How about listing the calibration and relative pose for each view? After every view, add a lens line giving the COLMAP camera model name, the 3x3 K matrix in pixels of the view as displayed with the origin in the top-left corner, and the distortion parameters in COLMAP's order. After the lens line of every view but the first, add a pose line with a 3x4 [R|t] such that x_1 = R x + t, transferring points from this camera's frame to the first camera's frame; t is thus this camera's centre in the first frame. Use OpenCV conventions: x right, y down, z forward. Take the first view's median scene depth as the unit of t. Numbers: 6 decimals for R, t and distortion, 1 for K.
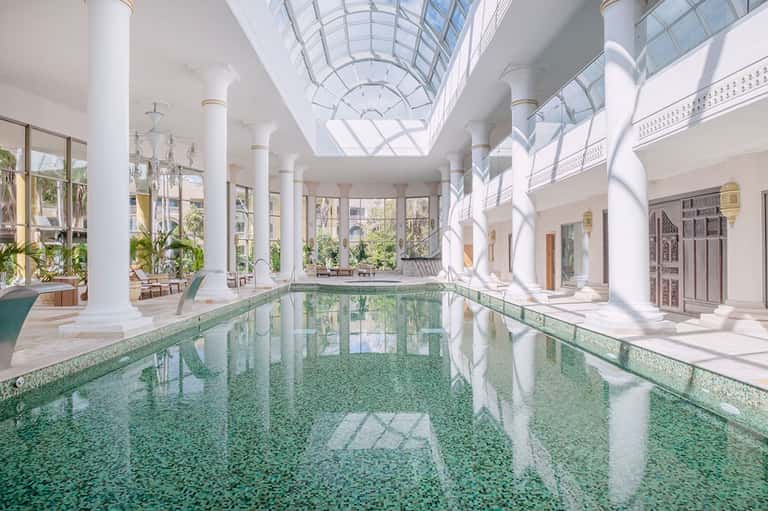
lens RADIAL K [[468.5, 0, 387.3], [0, 468.5, 256.3], [0, 0, 1]] dist [-0.006235, -0.002399]
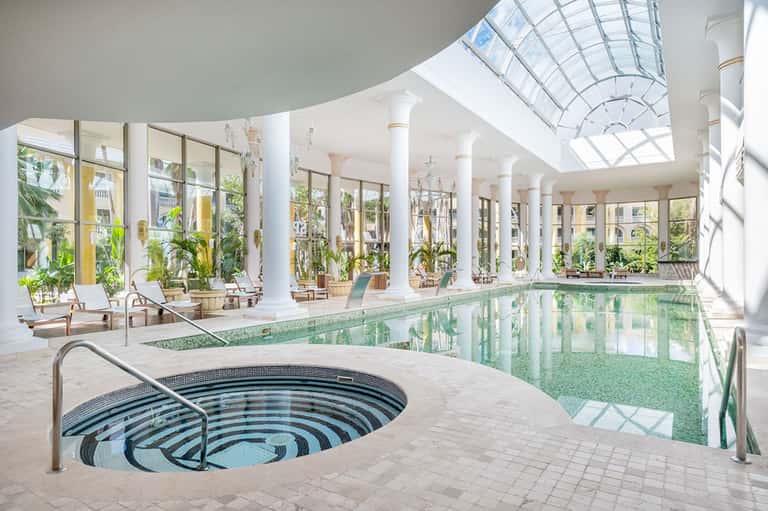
lens RADIAL K [[468.5, 0, 384.2], [0, 468.5, 256.8], [0, 0, 1]] dist [-0.006235, -0.002399]
pose [[0.828295, -0.004432, -0.560274, 0.131098], [0.001376, 0.999982, -0.005875, -0.000874], [0.560290, 0.004095, 0.828286, -0.190966]]
